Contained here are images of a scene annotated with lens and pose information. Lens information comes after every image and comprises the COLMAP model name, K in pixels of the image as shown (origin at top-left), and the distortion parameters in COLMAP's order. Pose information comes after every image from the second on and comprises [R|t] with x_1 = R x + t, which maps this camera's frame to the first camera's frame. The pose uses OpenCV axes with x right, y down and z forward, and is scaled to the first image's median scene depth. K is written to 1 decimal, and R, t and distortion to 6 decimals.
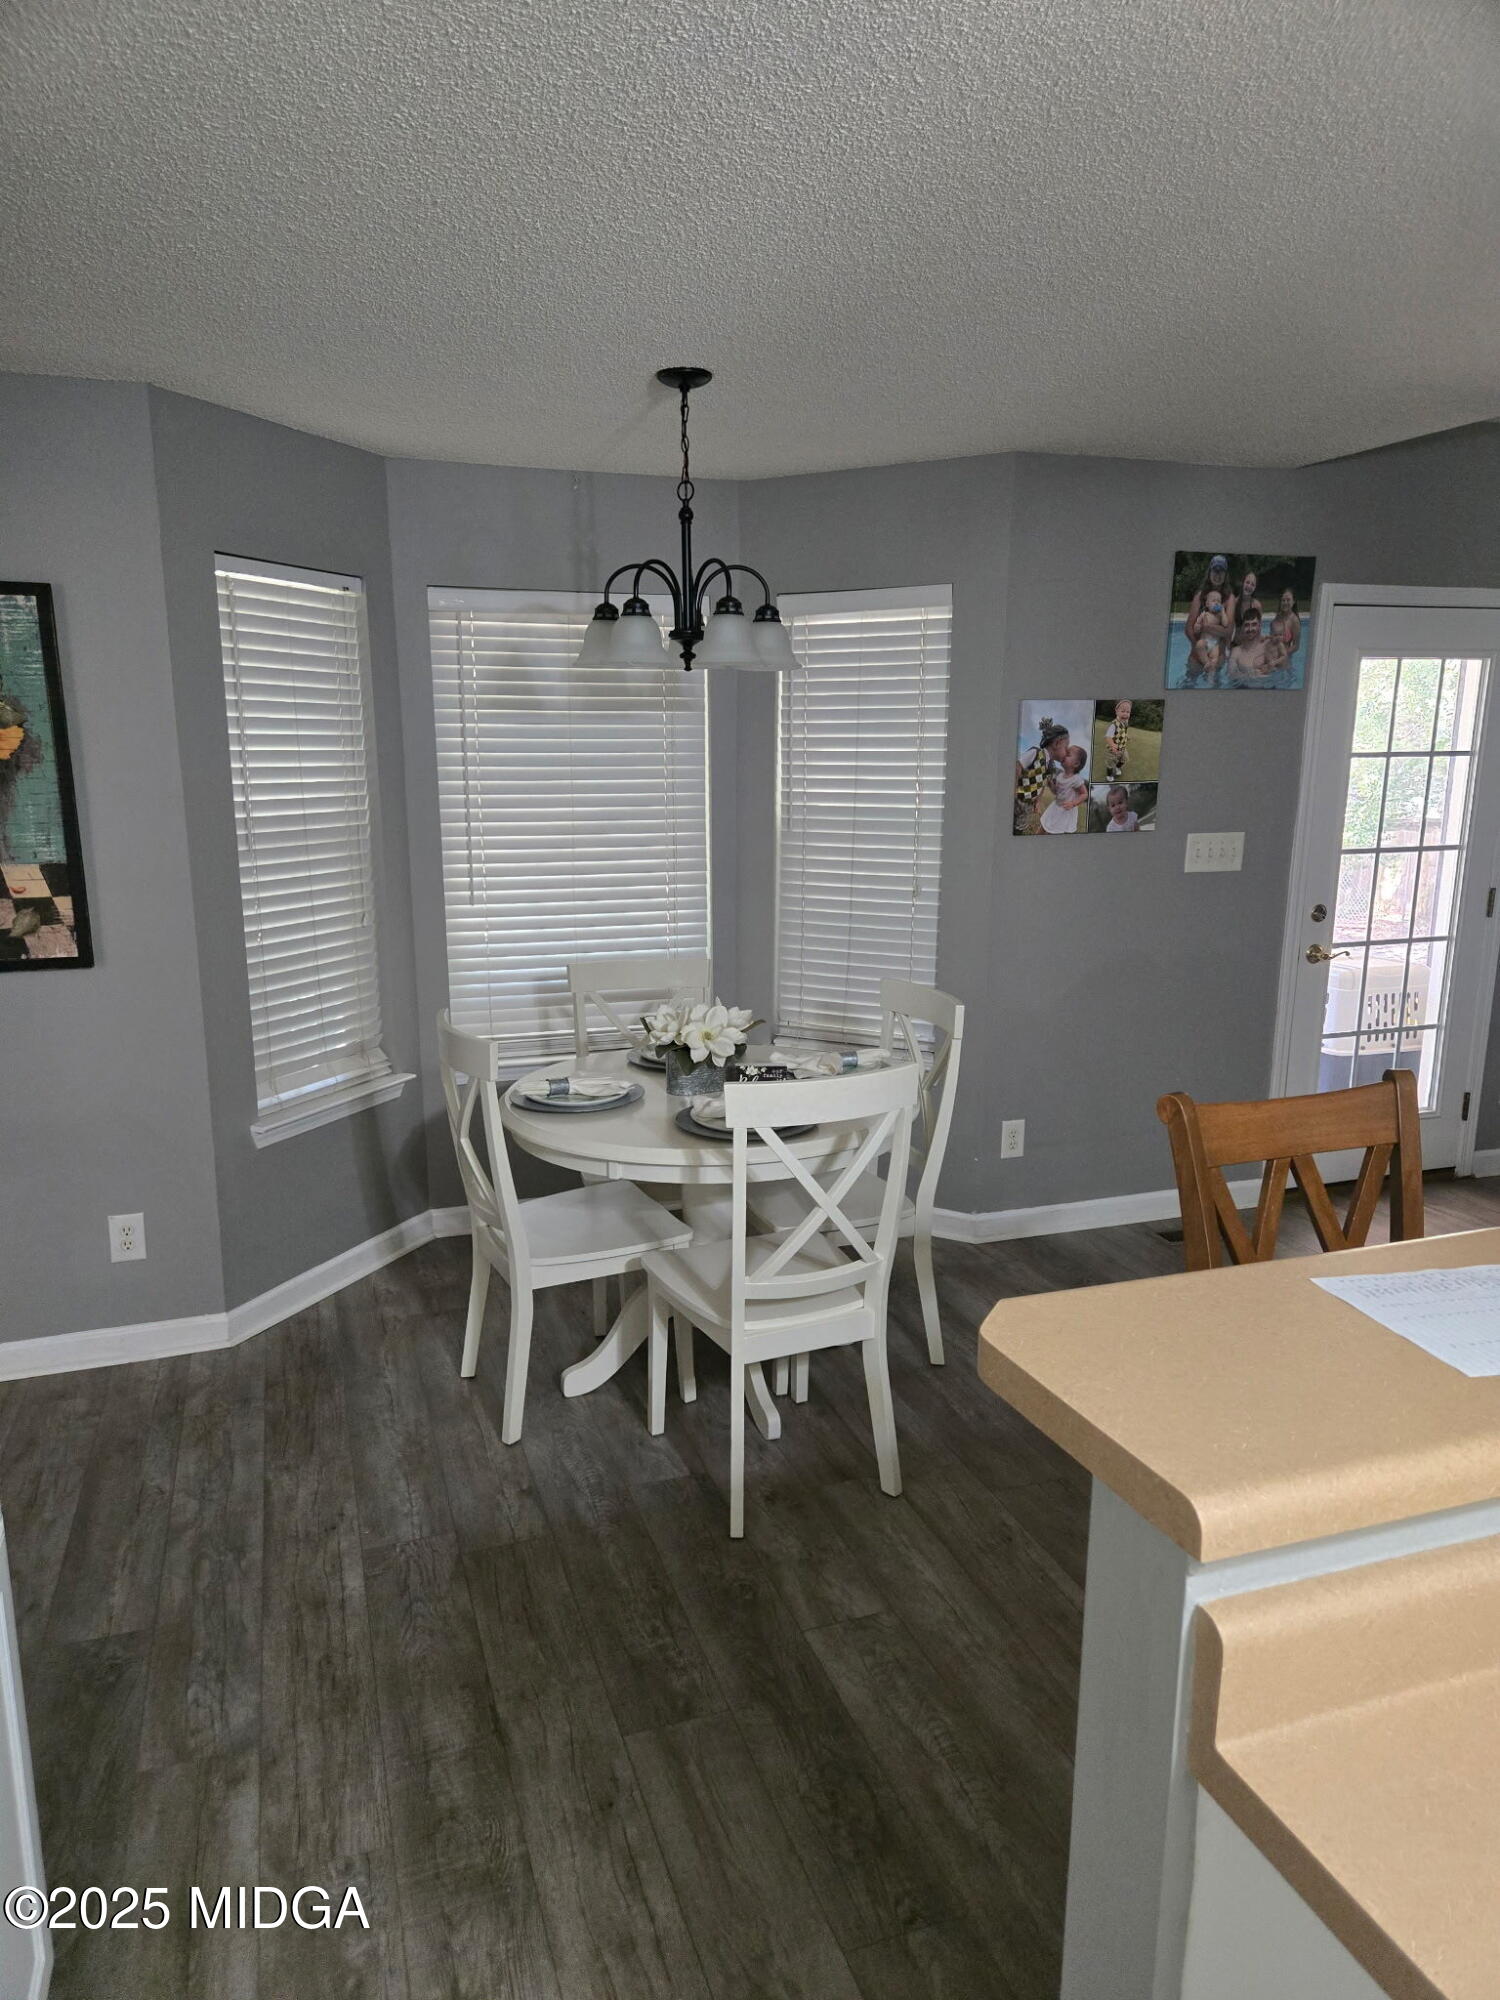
lens RADIAL K [[1337.6, 0, 756.1], [0, 1337.6, 1007.2], [0, 0, 1]] dist [0.100843, -0.110360]
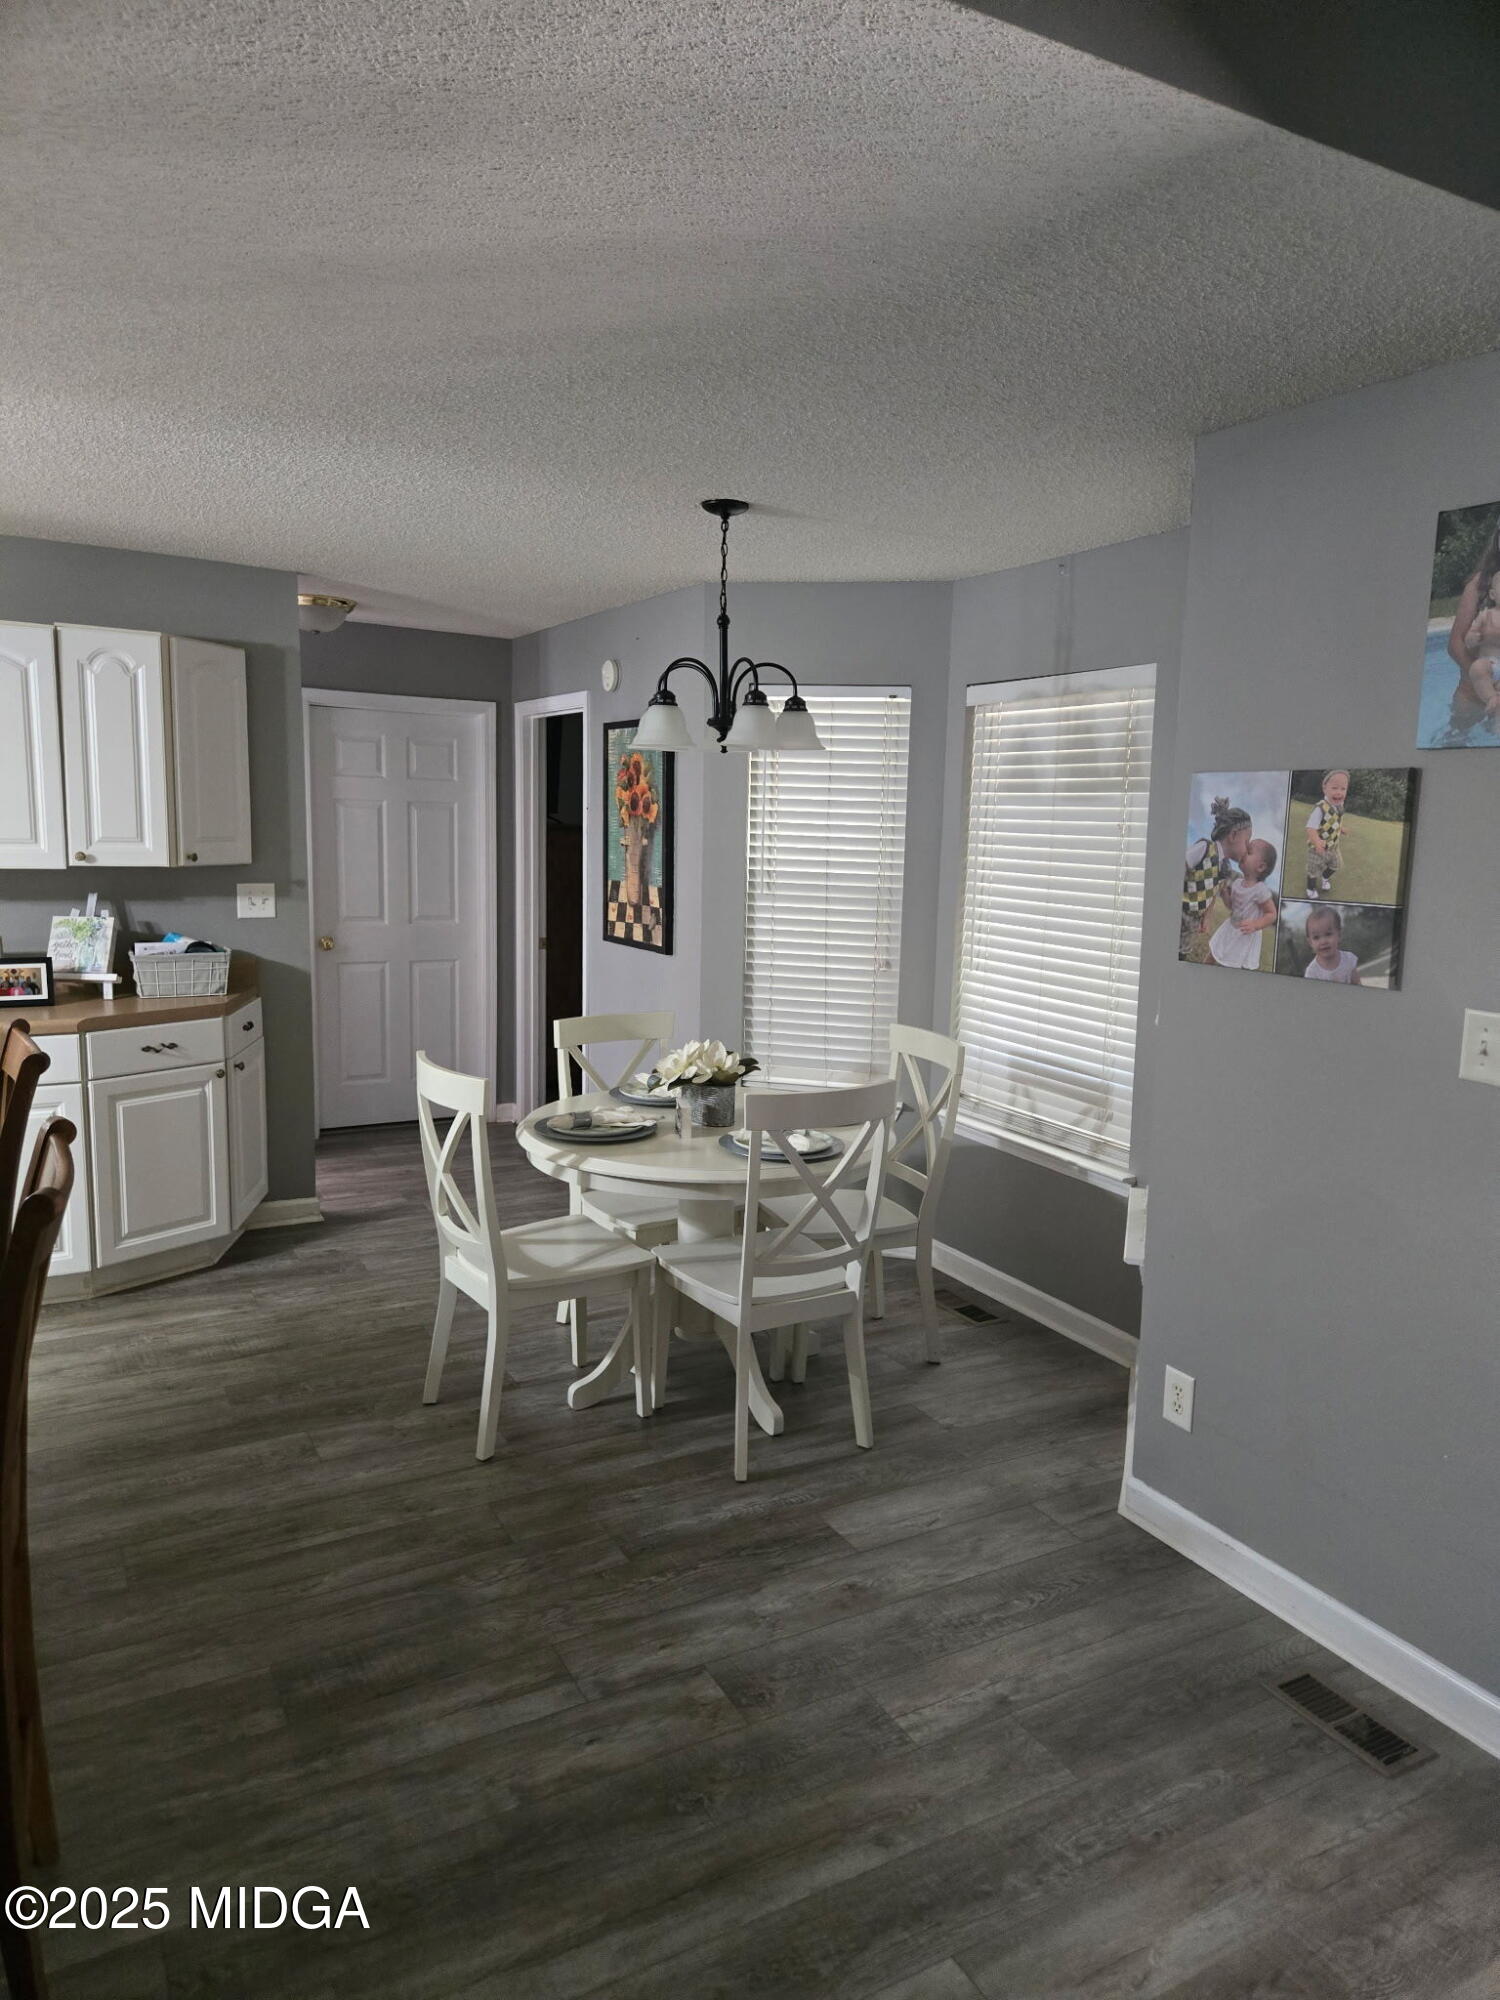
lens RADIAL K [[1337.6, 0, 756.1], [0, 1337.6, 1007.2], [0, 0, 1]] dist [0.100843, -0.110360]
pose [[0.178852, 0.149382, -0.972469, 0.839478], [-0.223442, 0.968747, 0.107716, -0.129237], [0.958168, 0.198025, 0.206641, 0.636473]]
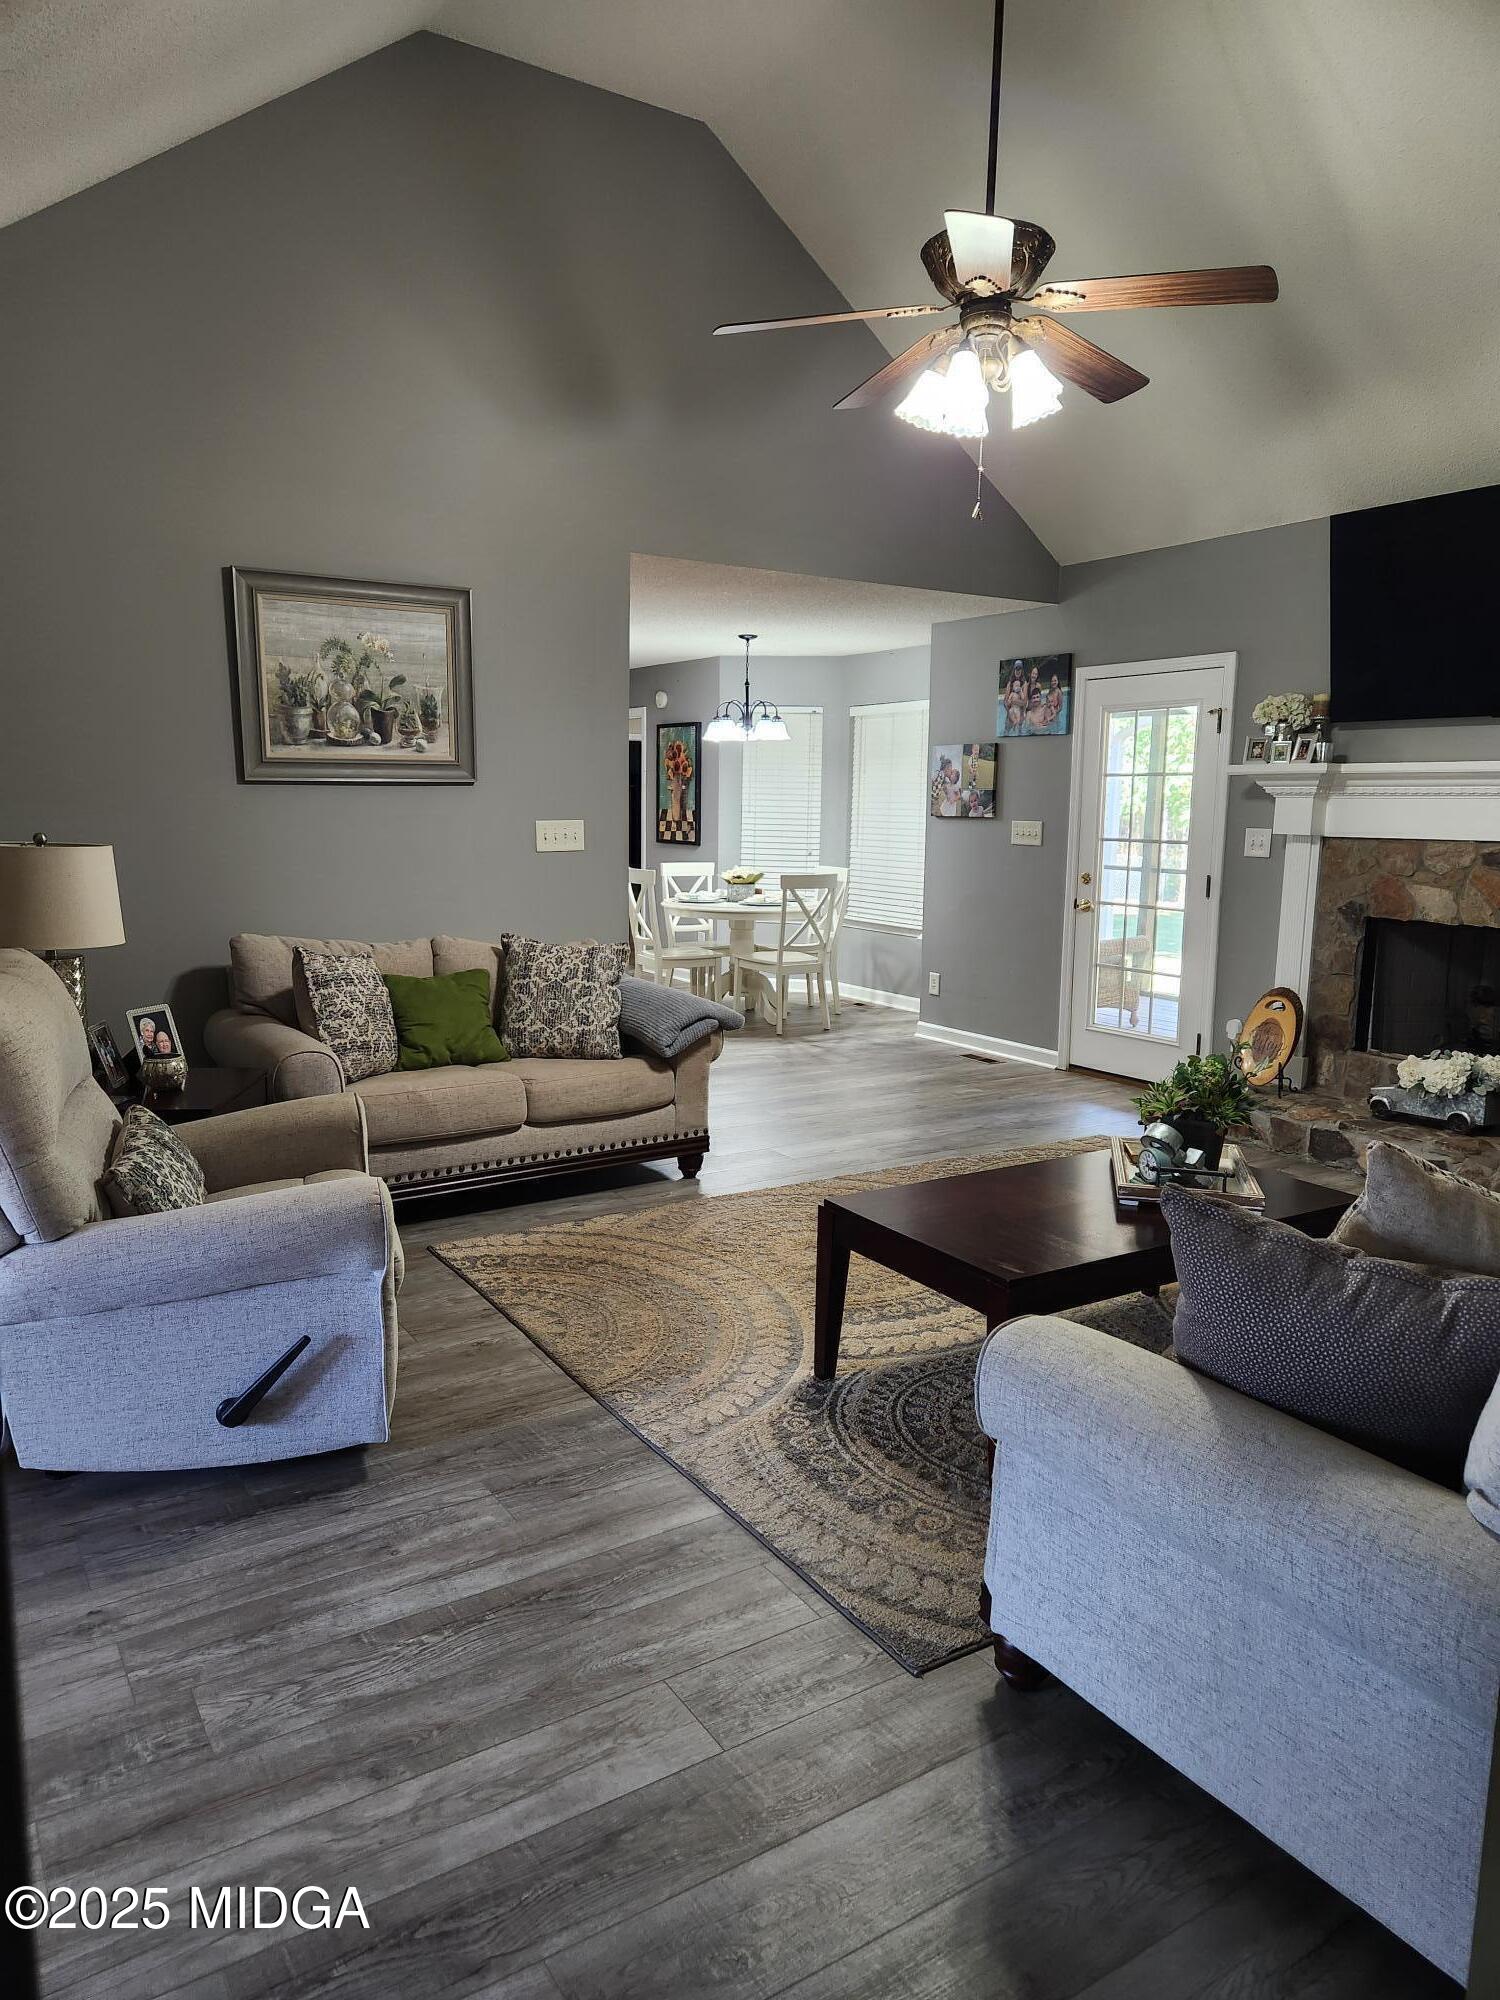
lens RADIAL K [[1347.7, 0, 714.7], [0, 1347.7, 997.4], [0, 0, 1]] dist [0.051450, -0.003030]
pose [[0.232688, 0.145775, -0.961564, 1.971599], [-0.210943, 0.972731, 0.096422, 0.001786], [0.949400, 0.180399, 0.257093, 0.262467]]
